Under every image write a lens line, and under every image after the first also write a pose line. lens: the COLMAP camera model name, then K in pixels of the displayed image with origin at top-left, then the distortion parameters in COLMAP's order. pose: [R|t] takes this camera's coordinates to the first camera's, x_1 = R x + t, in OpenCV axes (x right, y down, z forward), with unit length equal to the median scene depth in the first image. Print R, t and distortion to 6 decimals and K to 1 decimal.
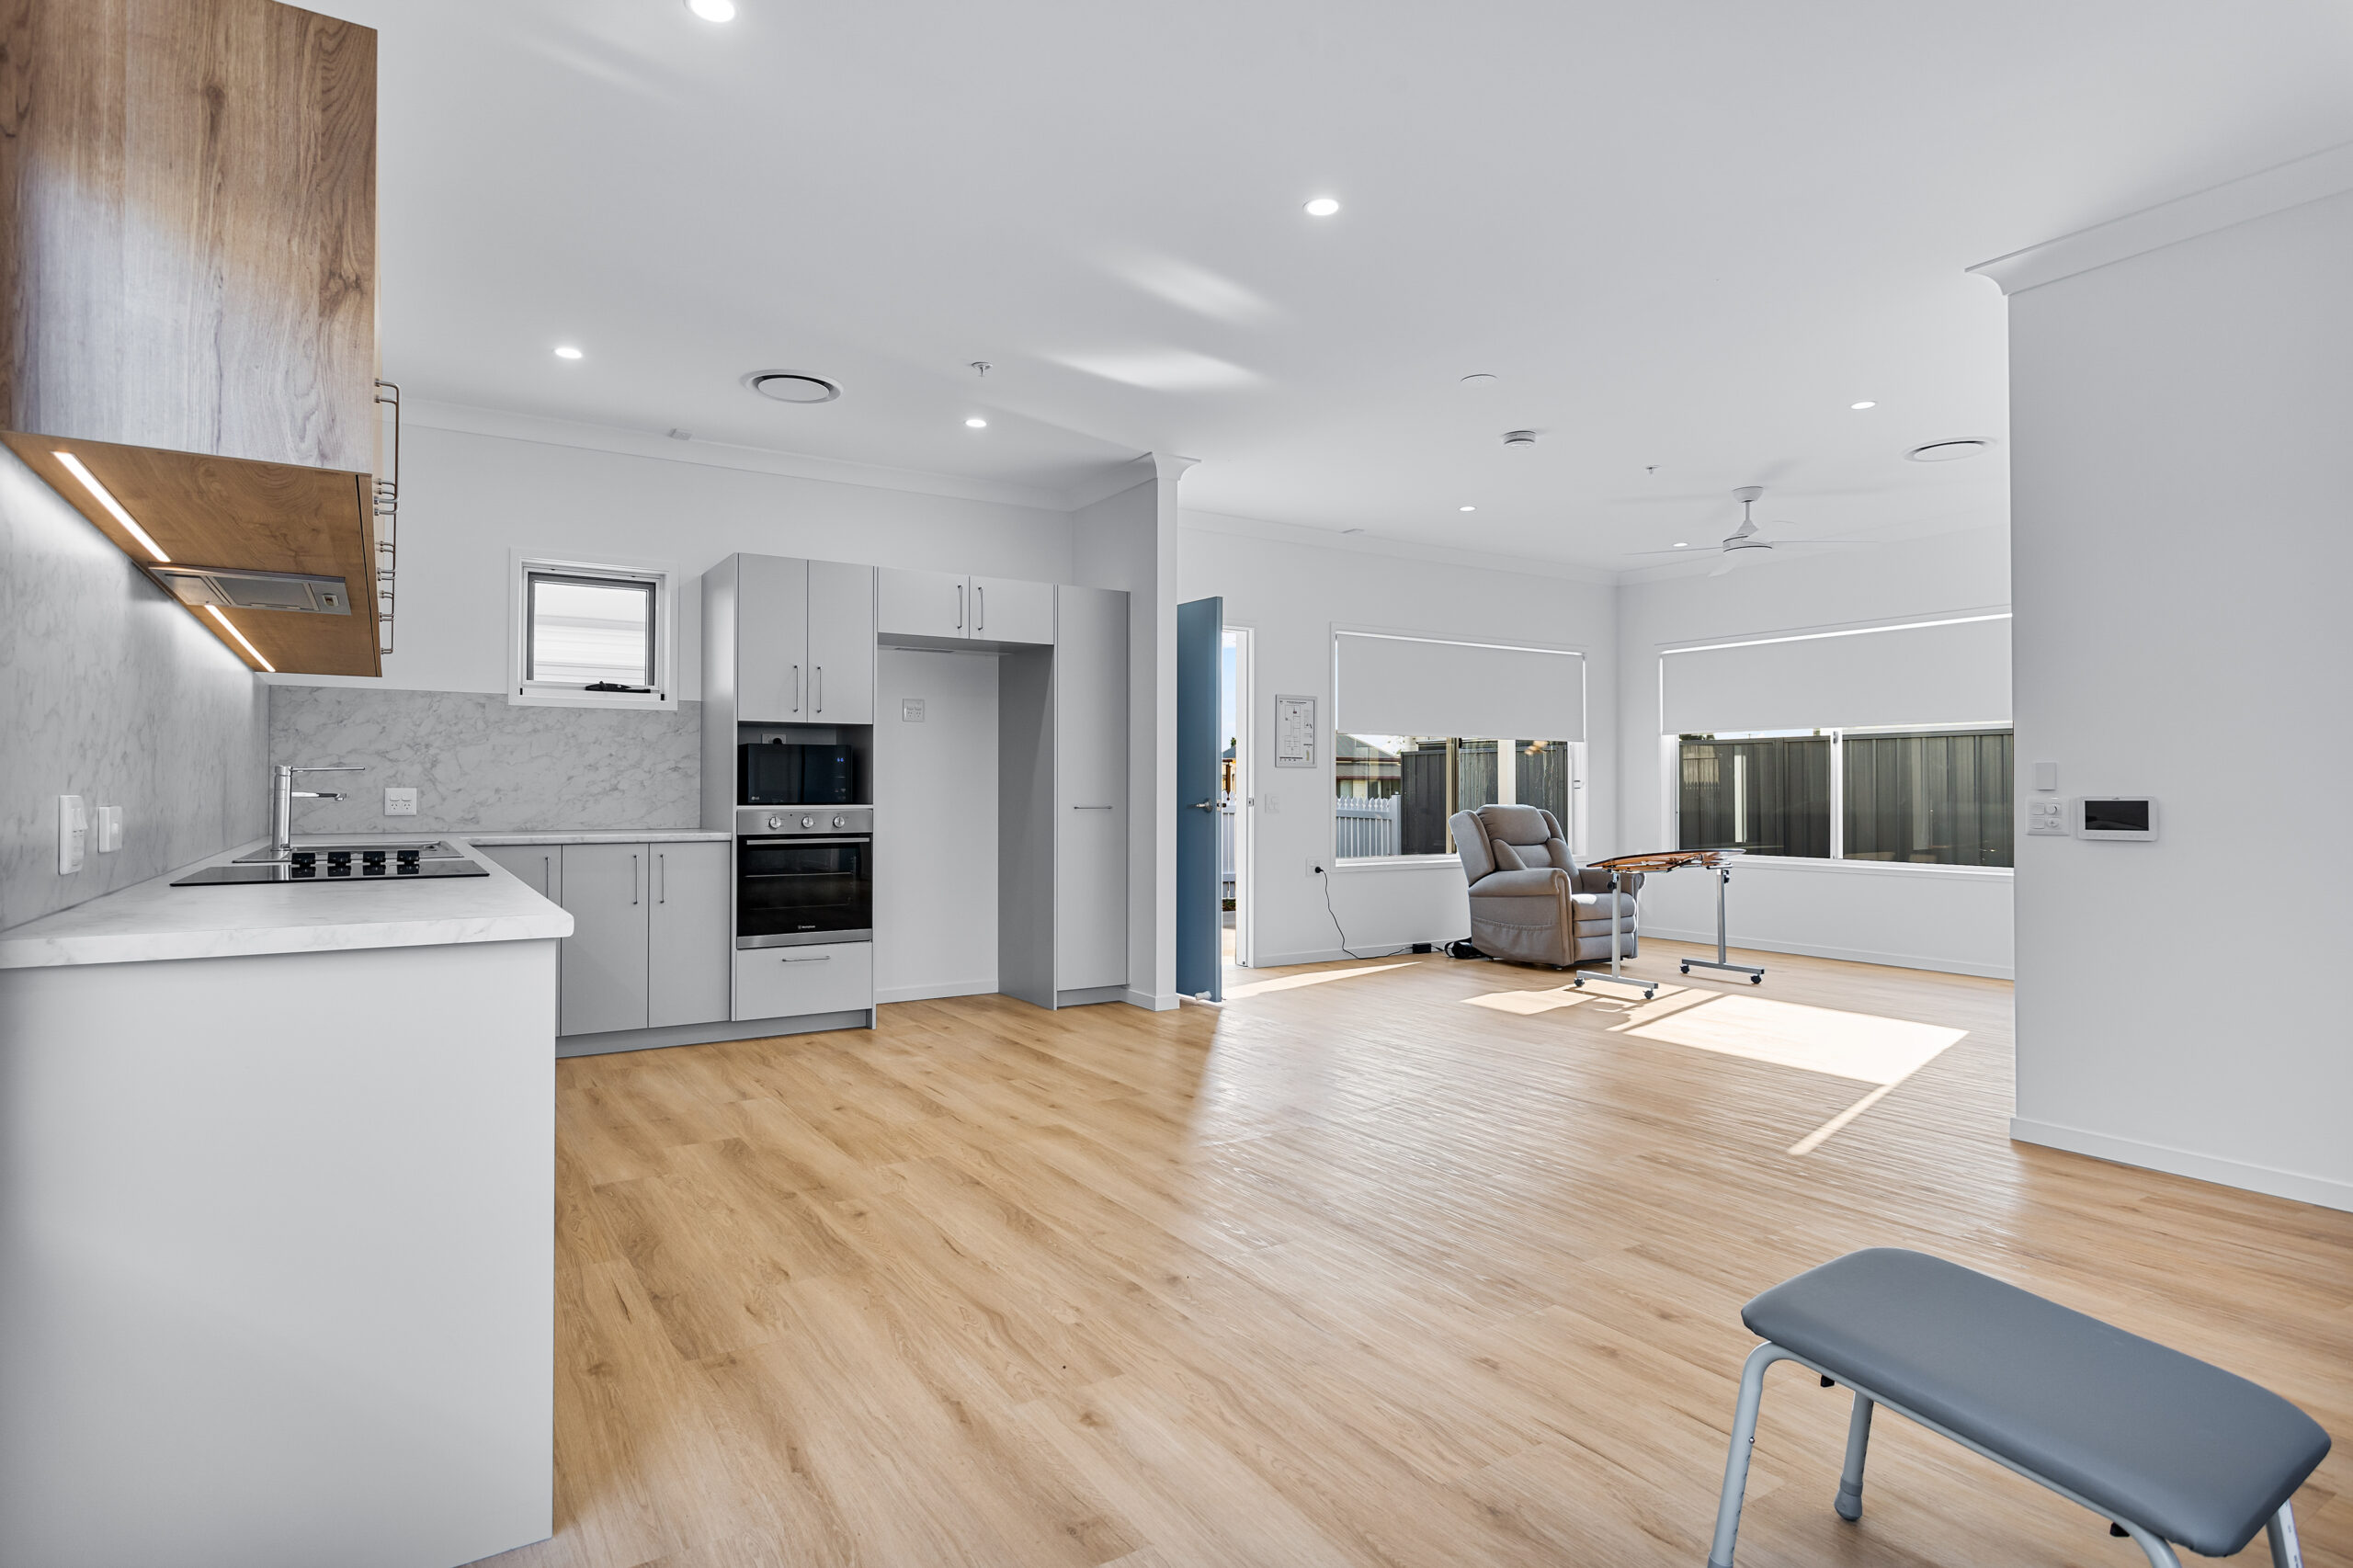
lens RADIAL K [[1194.3, 0, 1141.8], [0, 1194.3, 759.3], [0, 0, 1]] dist [-0.003960, -0.000341]
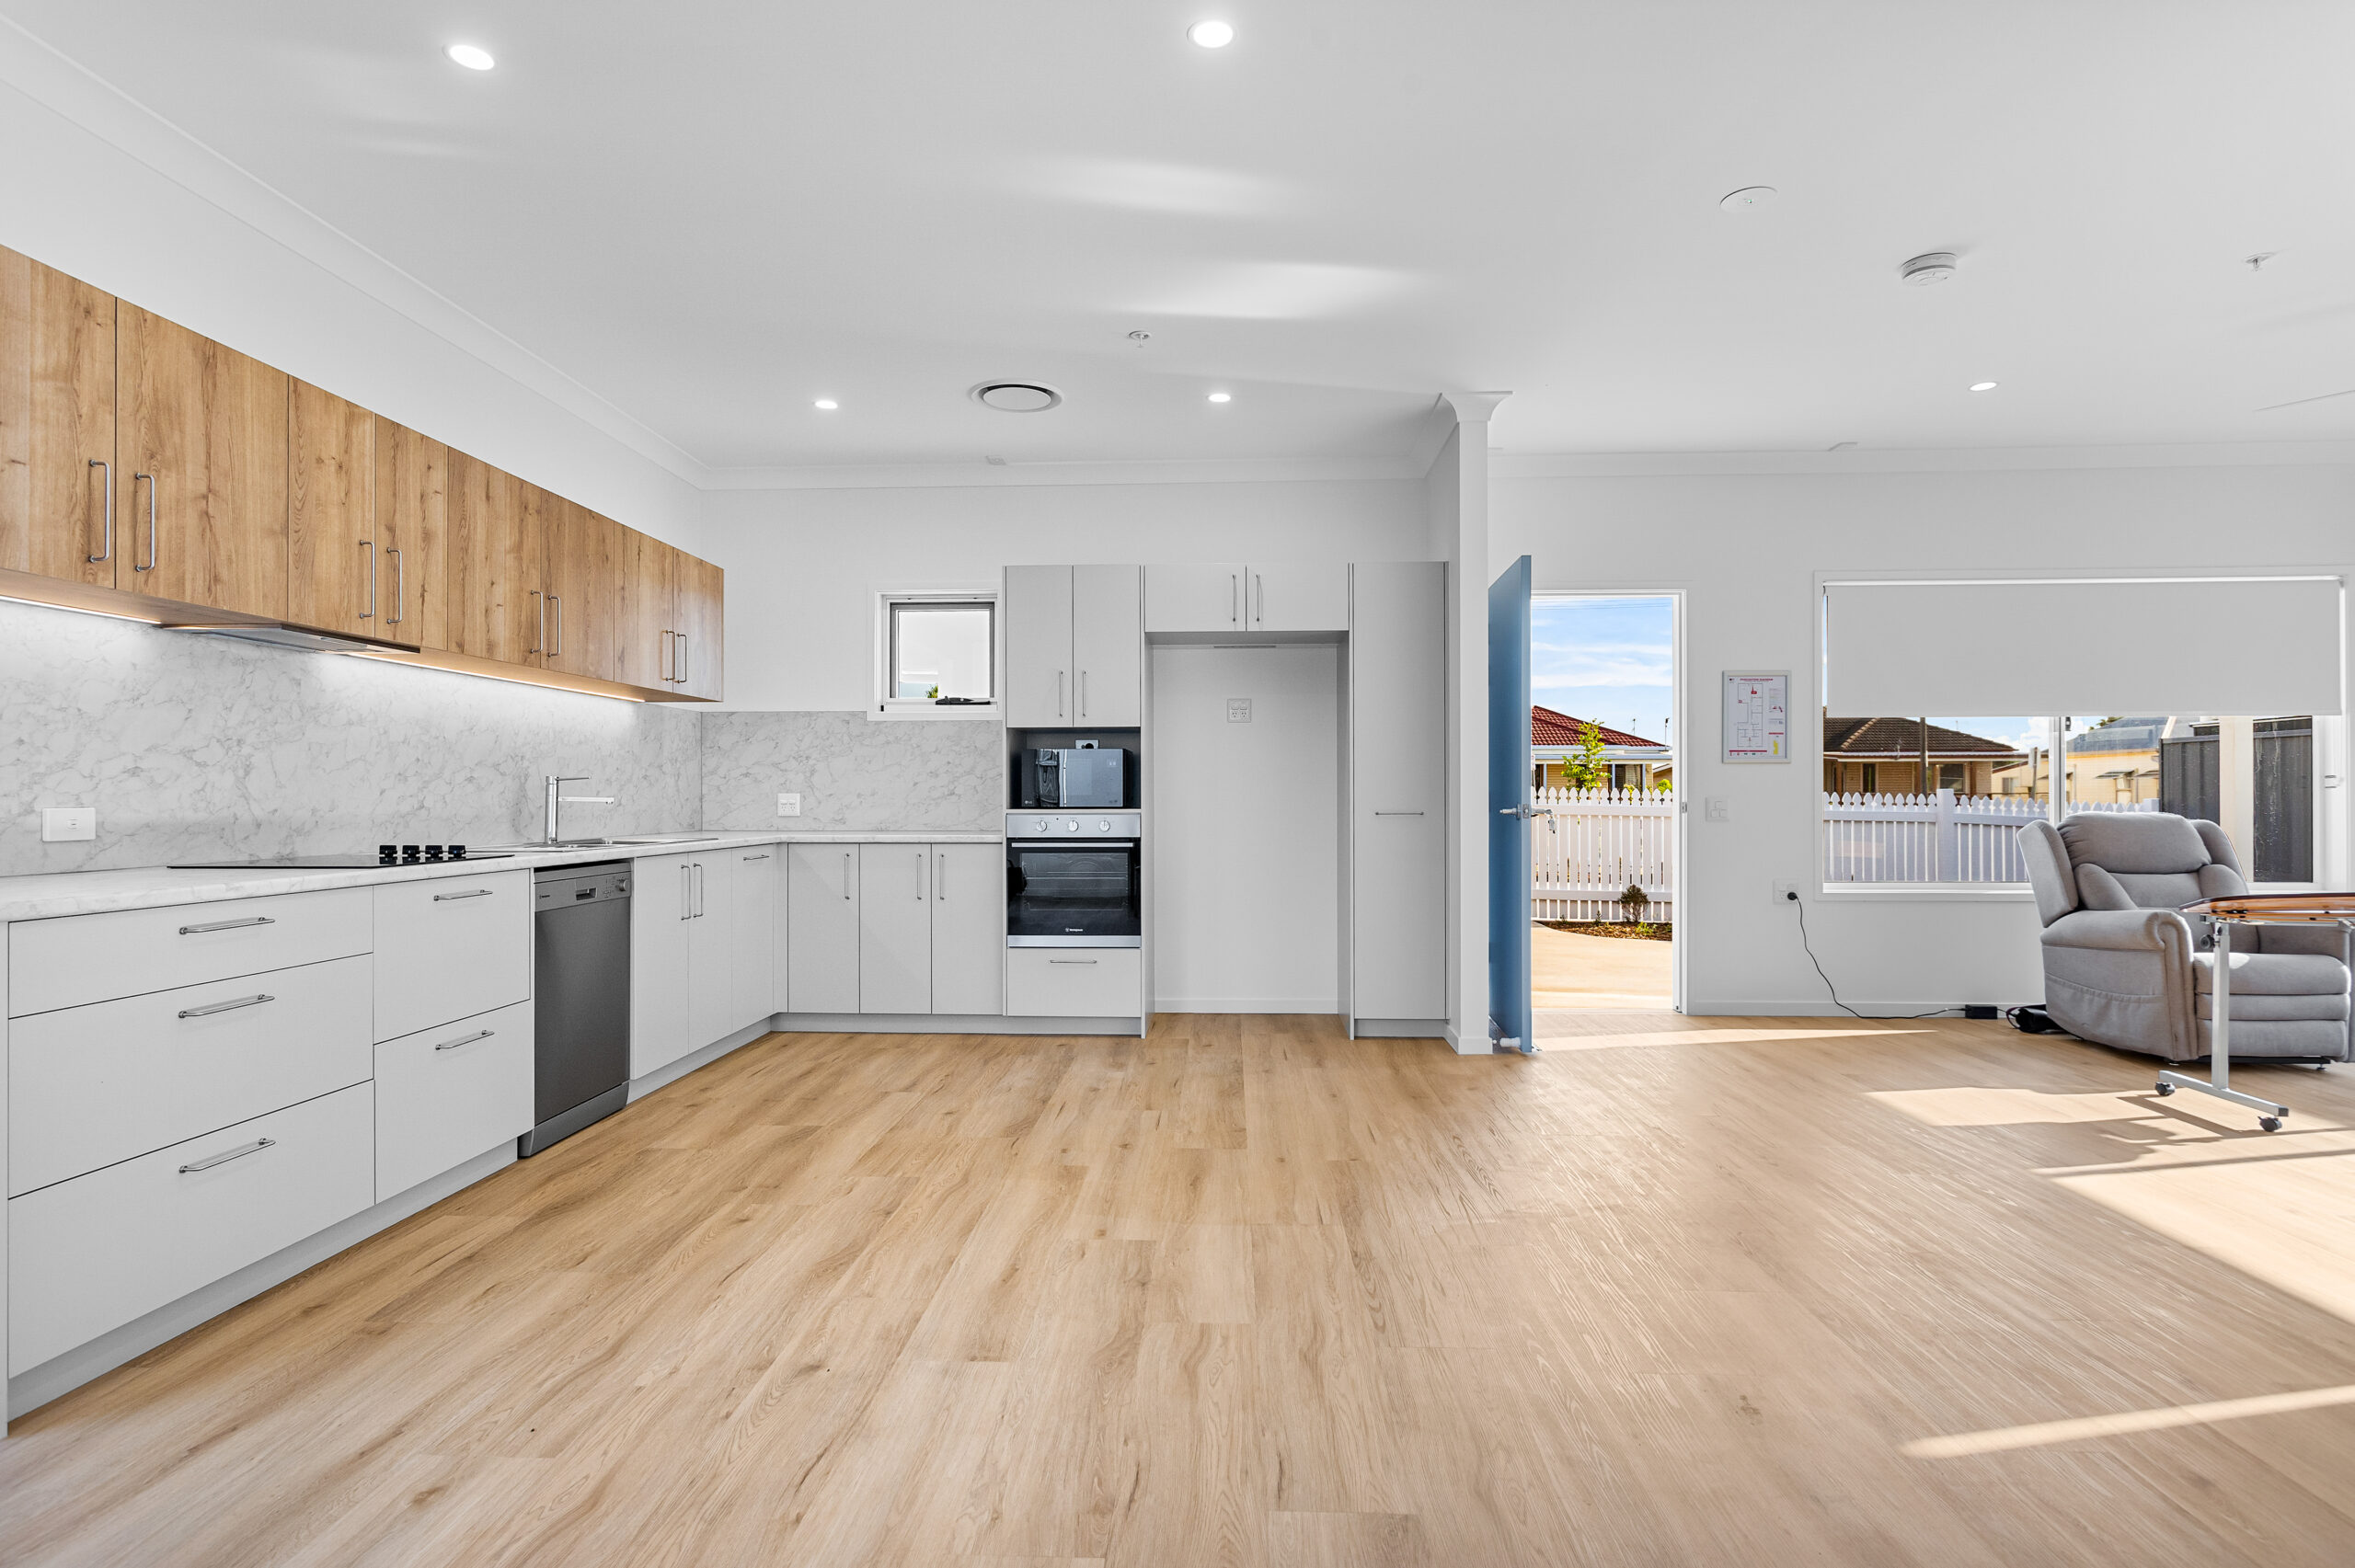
lens RADIAL K [[1180.6, 0, 1180.7], [0, 1180.6, 778.7], [0, 0, 1]] dist [-0.003208, 0.000460]
pose [[0.831219, -0.009893, -0.555858, 0.347228], [0.017040, 0.999825, 0.007687, 0.006544], [0.555684, -0.015861, 0.831242, 0.220266]]
